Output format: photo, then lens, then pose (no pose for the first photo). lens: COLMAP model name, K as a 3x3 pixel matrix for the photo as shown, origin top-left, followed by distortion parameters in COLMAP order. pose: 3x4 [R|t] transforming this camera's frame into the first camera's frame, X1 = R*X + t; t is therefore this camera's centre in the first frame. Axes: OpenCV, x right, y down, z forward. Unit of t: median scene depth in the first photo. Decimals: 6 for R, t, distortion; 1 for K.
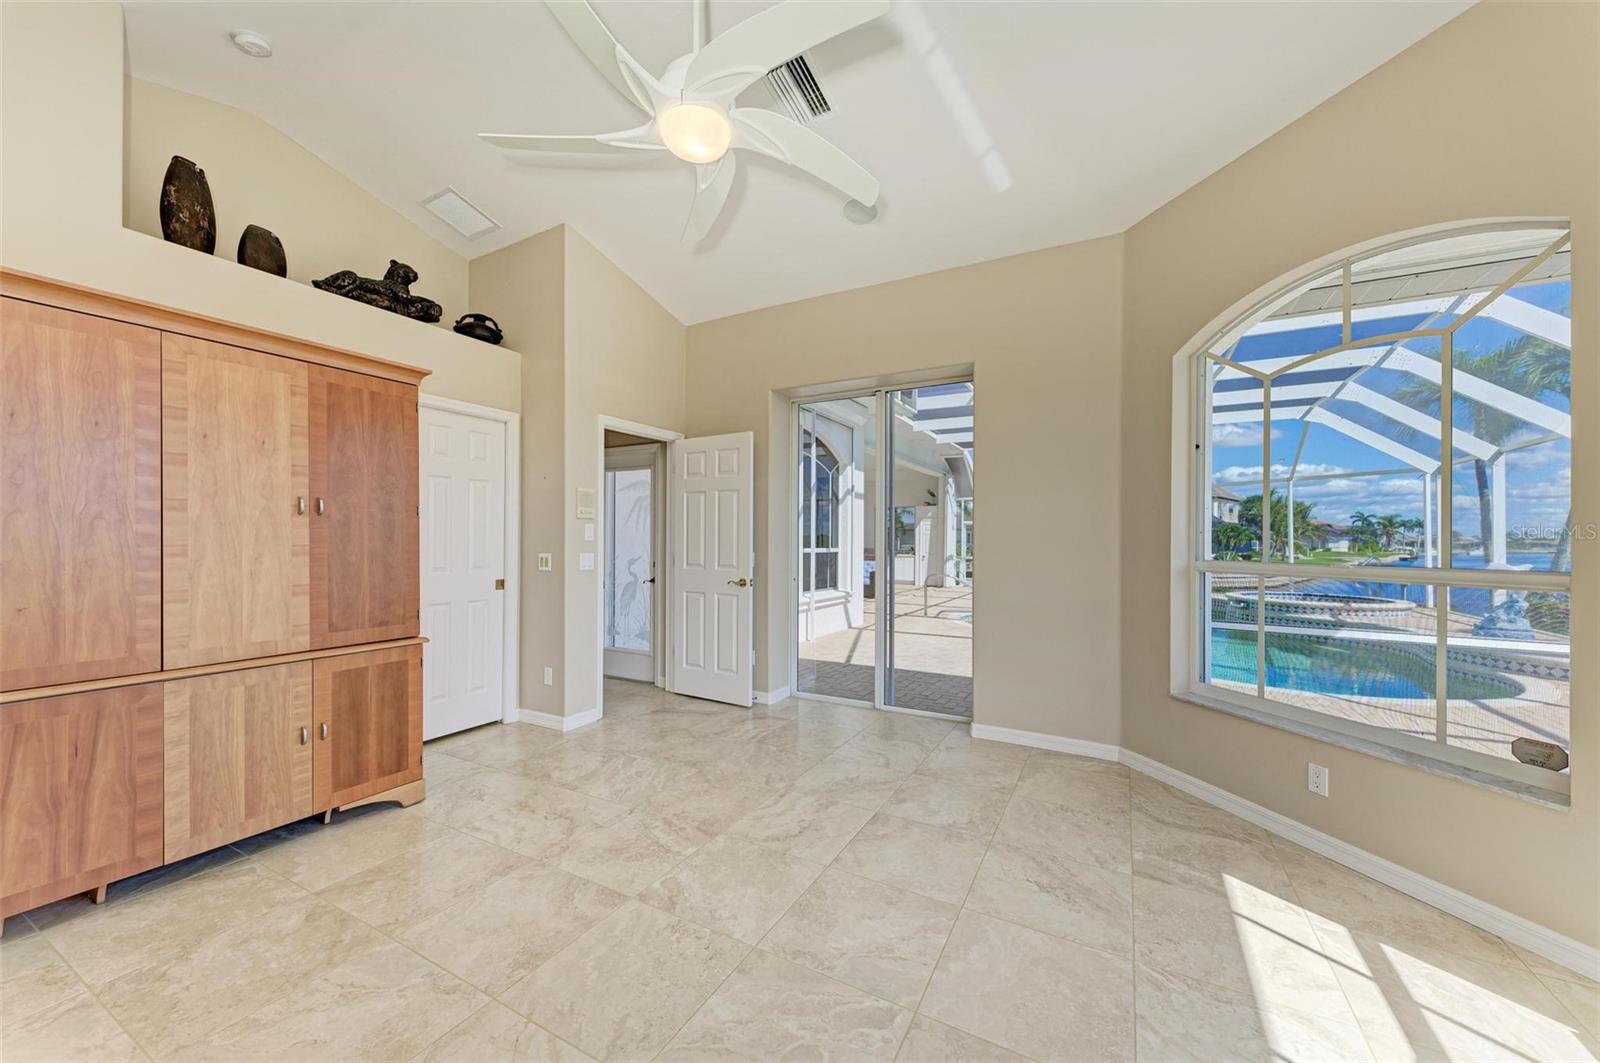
lens RADIAL K [[574.5, 0, 798.1], [0, 574.5, 539.2], [0, 0, 1]] dist [0.016949, -0.005192]
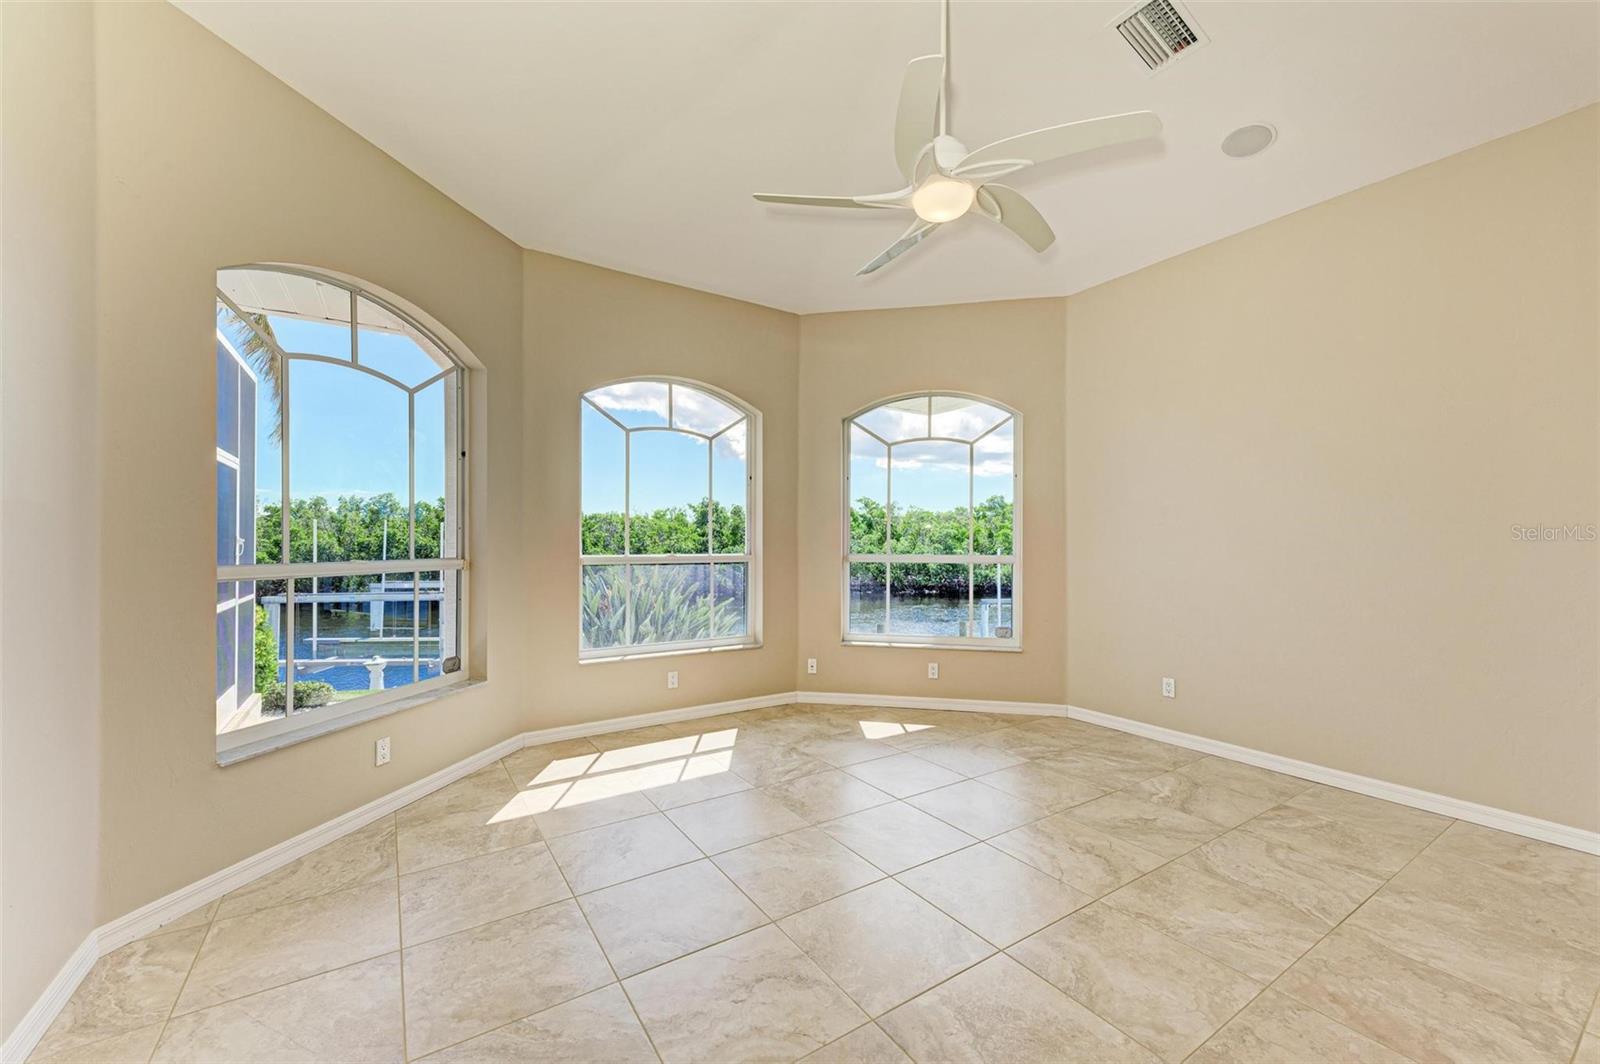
lens RADIAL K [[633.4, 0, 805.5], [0, 633.4, 540.1], [0, 0, 1]] dist [0.015300, -0.001141]
pose [[-0.885663, -0.006251, 0.464286, -0.432778], [-0.008673, 0.999958, -0.003083, 0.000310], [-0.464247, -0.006757, -0.885680, 1.845568]]
